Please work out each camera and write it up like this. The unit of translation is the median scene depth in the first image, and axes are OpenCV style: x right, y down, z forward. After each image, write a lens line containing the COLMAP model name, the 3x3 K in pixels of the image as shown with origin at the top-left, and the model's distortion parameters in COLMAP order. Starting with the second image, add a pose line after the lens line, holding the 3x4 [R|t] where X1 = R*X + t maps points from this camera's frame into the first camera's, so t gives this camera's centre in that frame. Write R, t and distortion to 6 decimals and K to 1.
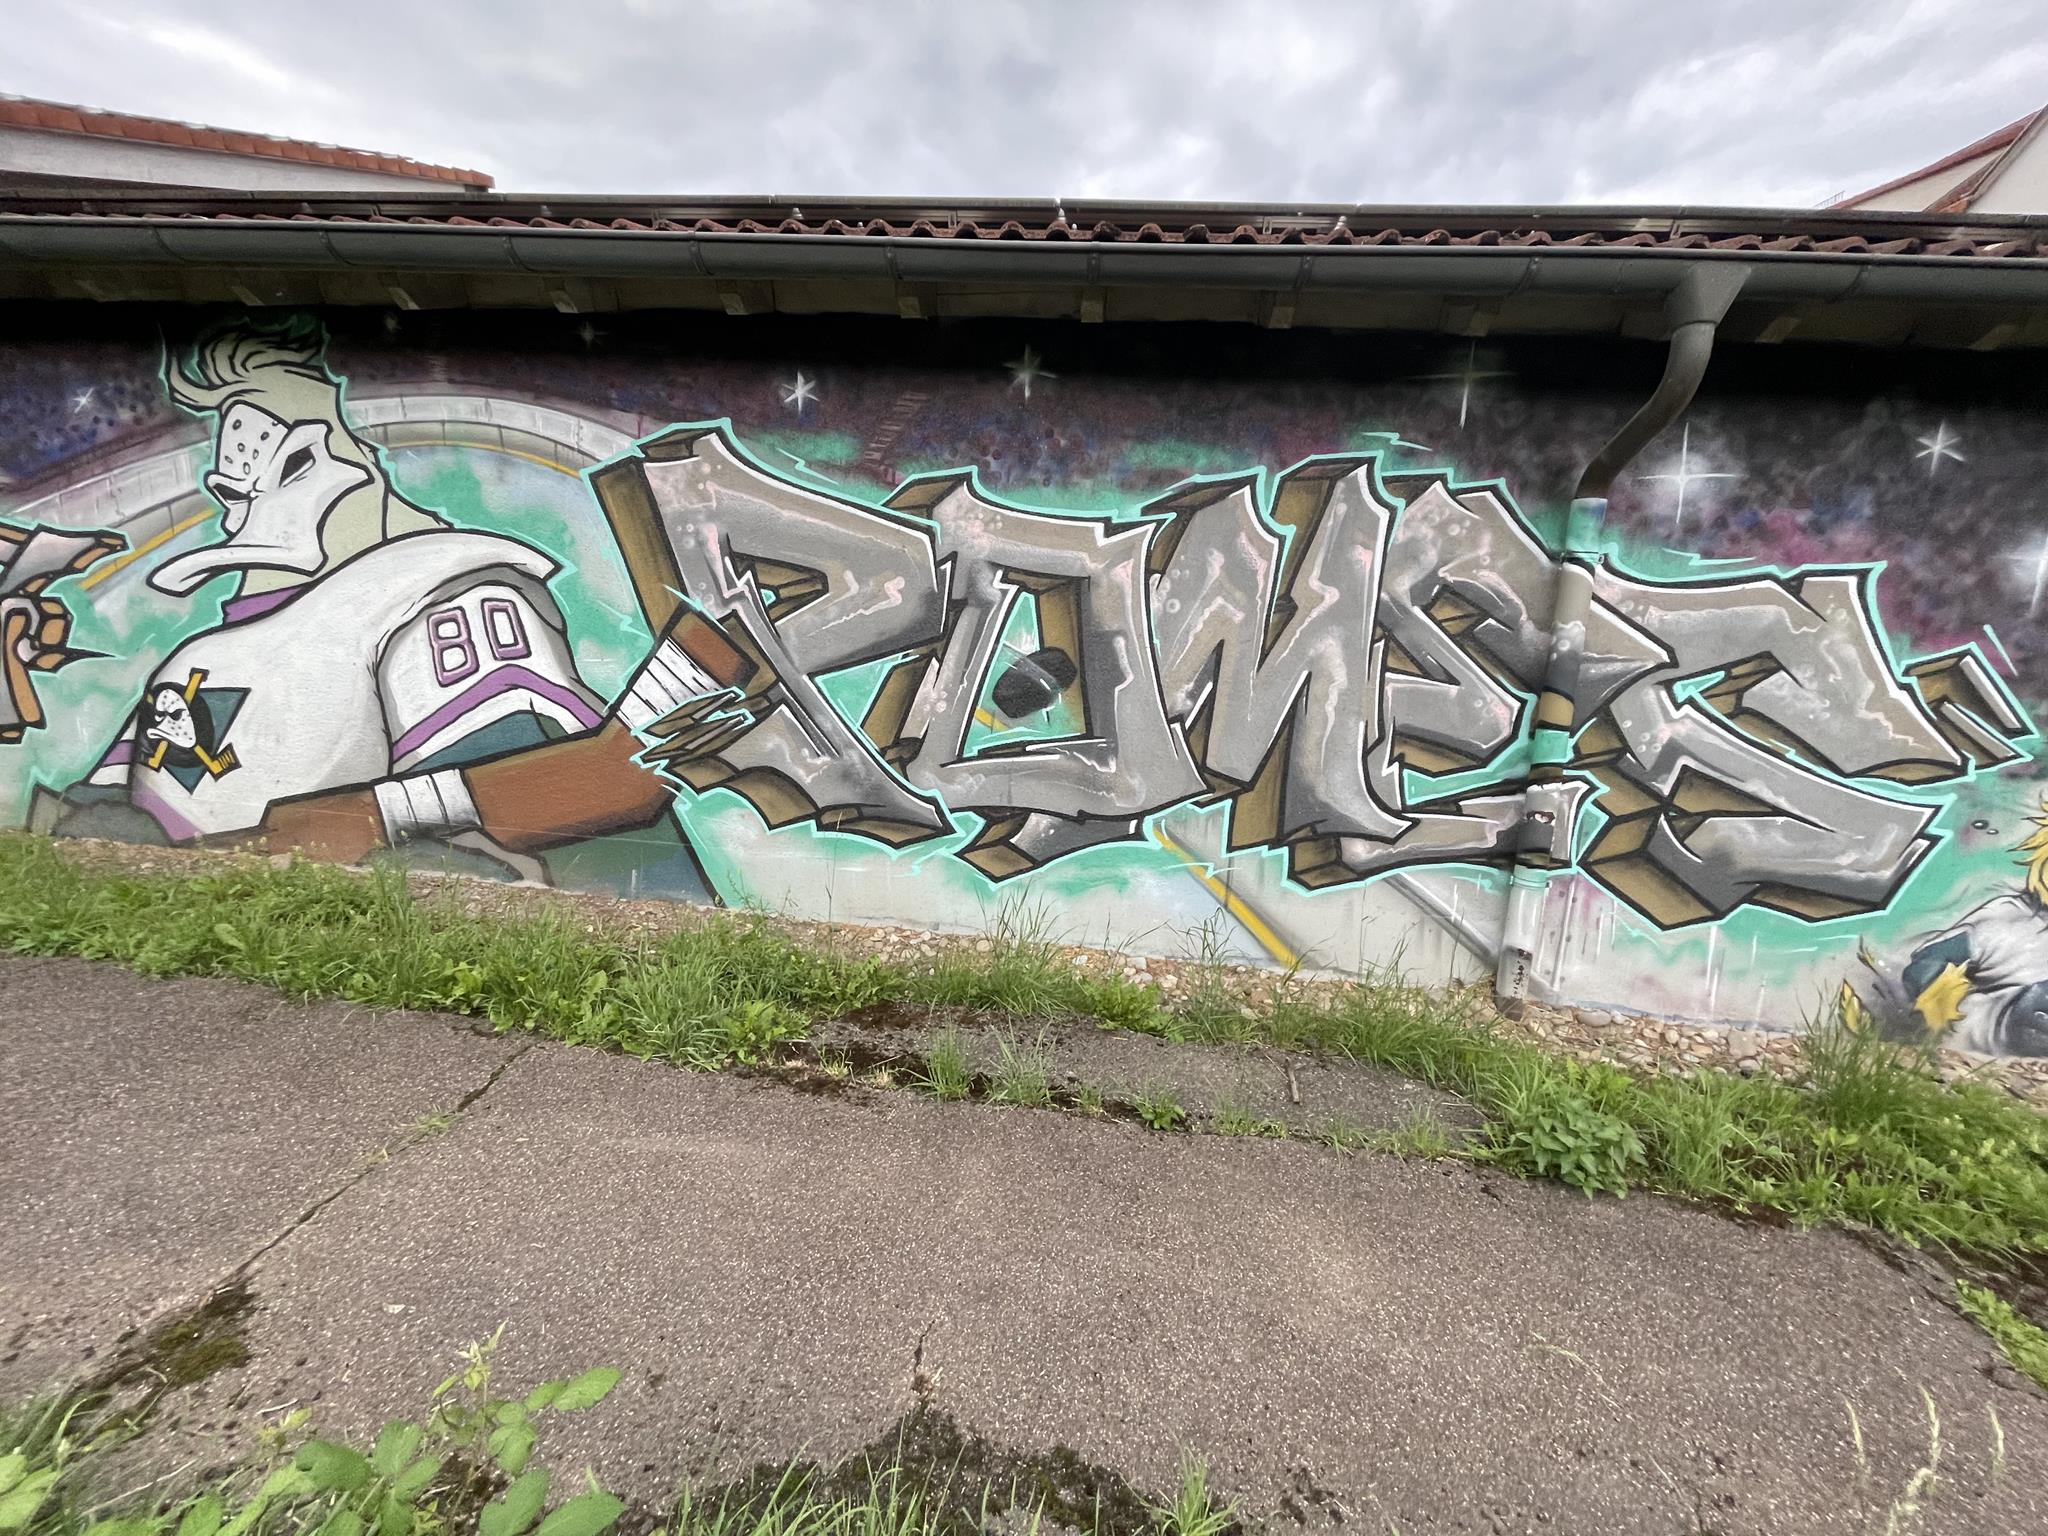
lens RADIAL K [[819.4, 0, 1023.3], [0, 819.4, 771.0], [0, 0, 1]] dist [-0.003928, 0.000190]
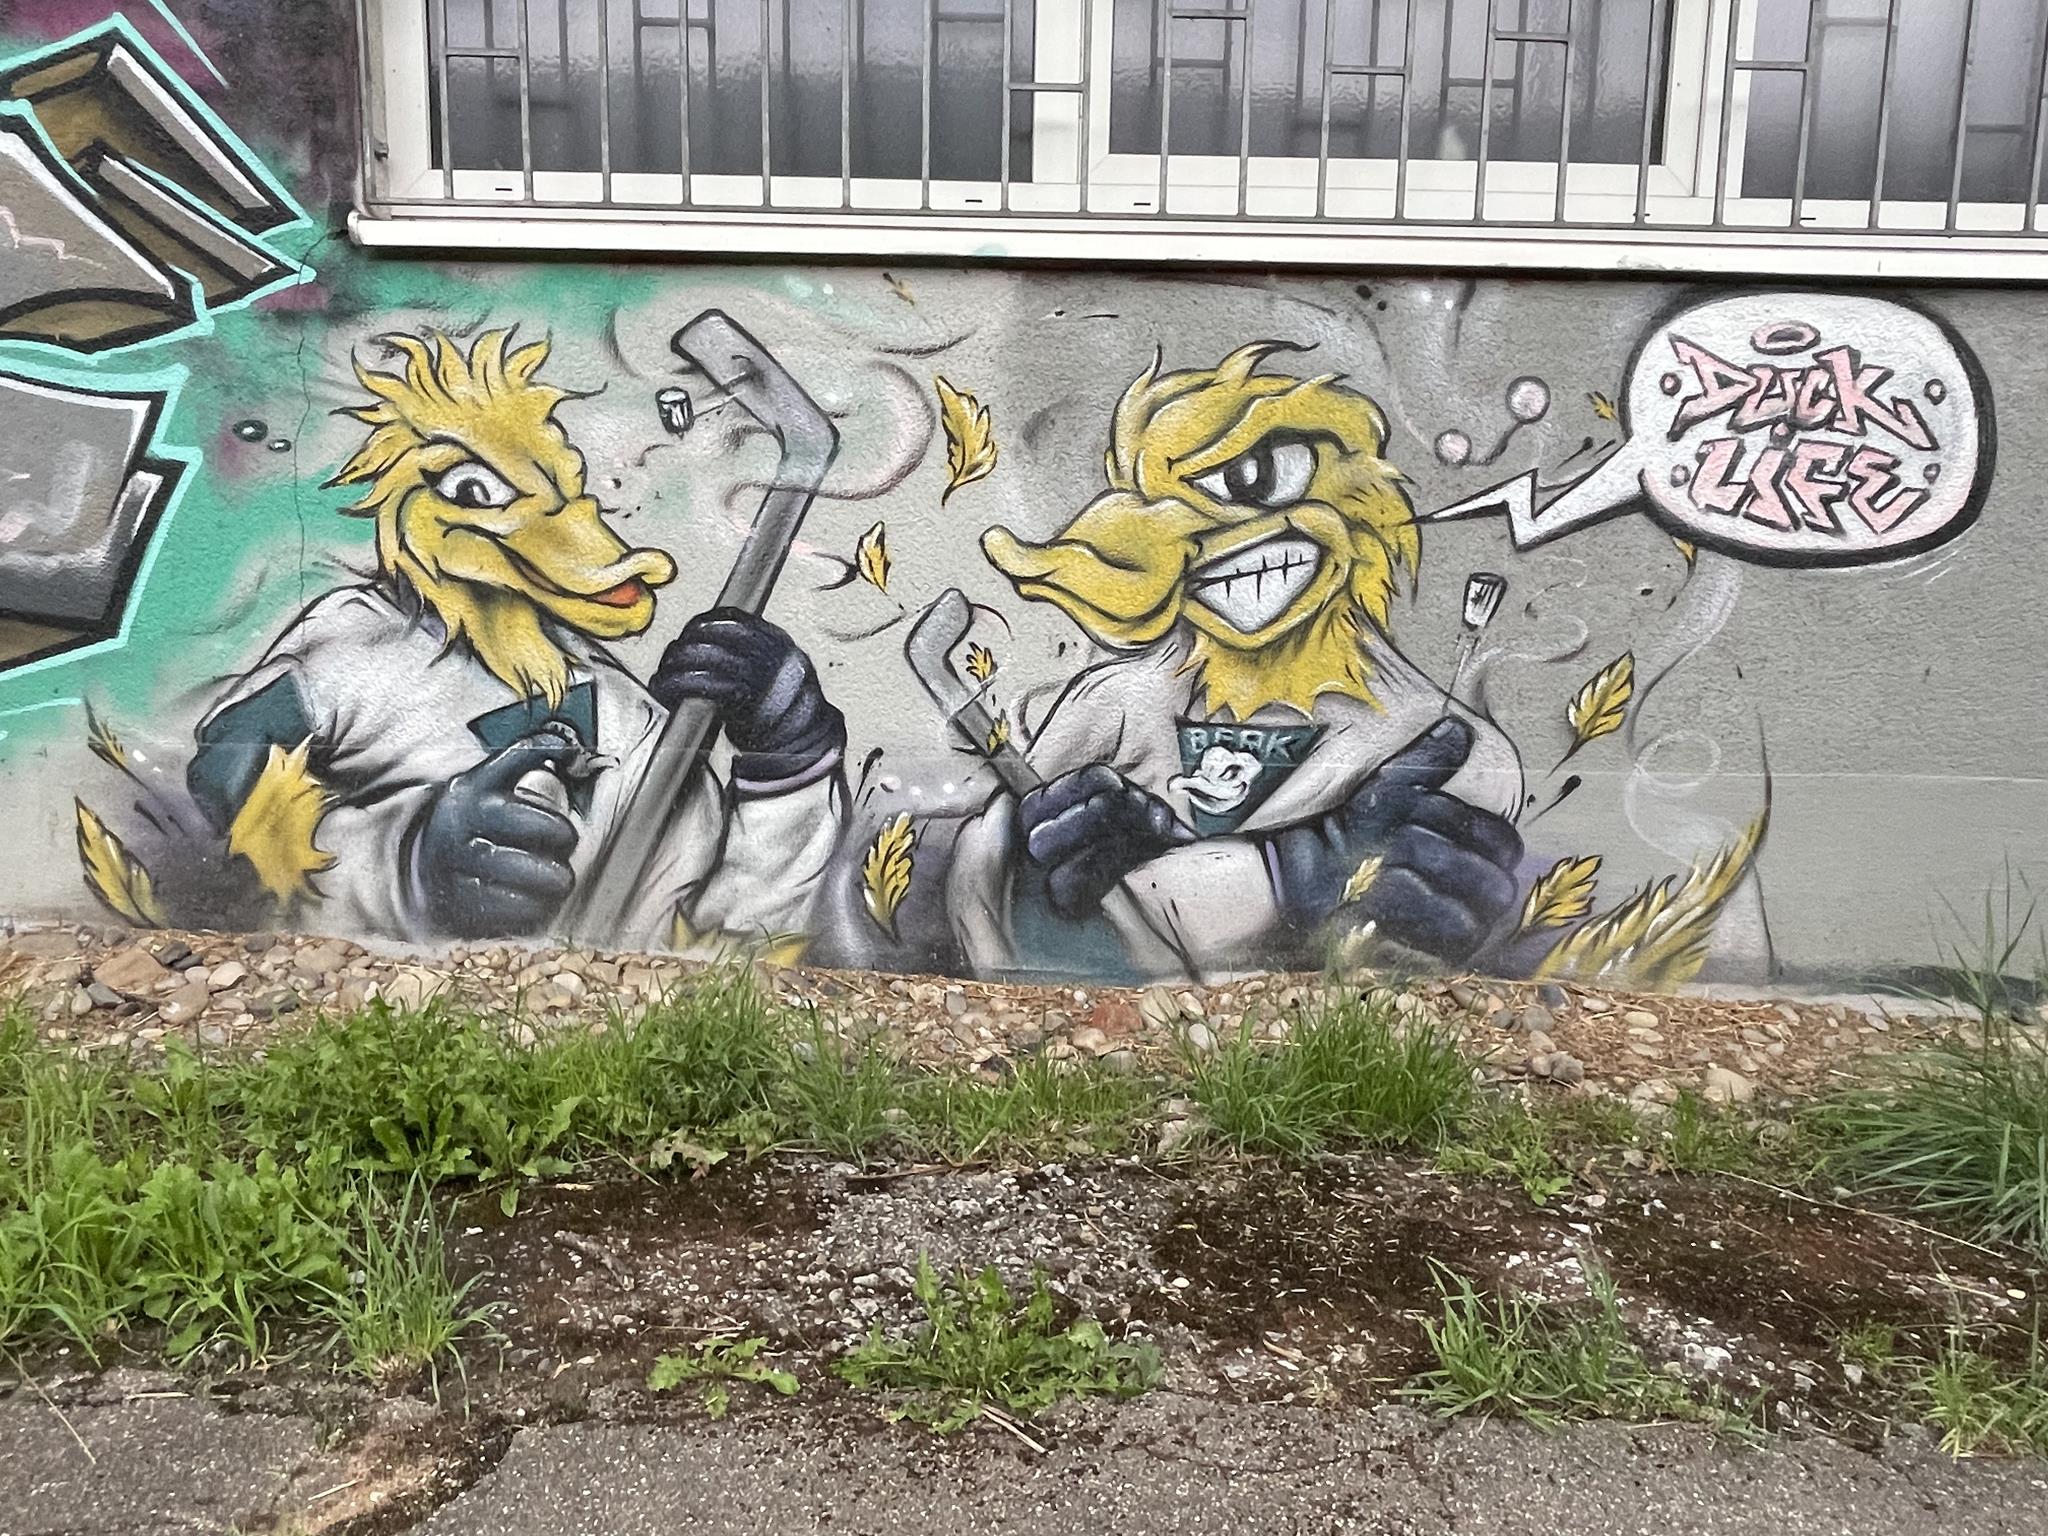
lens RADIAL K [[1374.3, 0, 1023.1], [0, 1374.3, 765.9], [0, 0, 1]] dist [-0.000506, 0.001579]
pose [[0.994396, -0.058921, 0.087780, 1.373692], [0.059063, 0.998254, 0.000985, 0.250683], [-0.087685, 0.004205, 0.996139, 0.174336]]
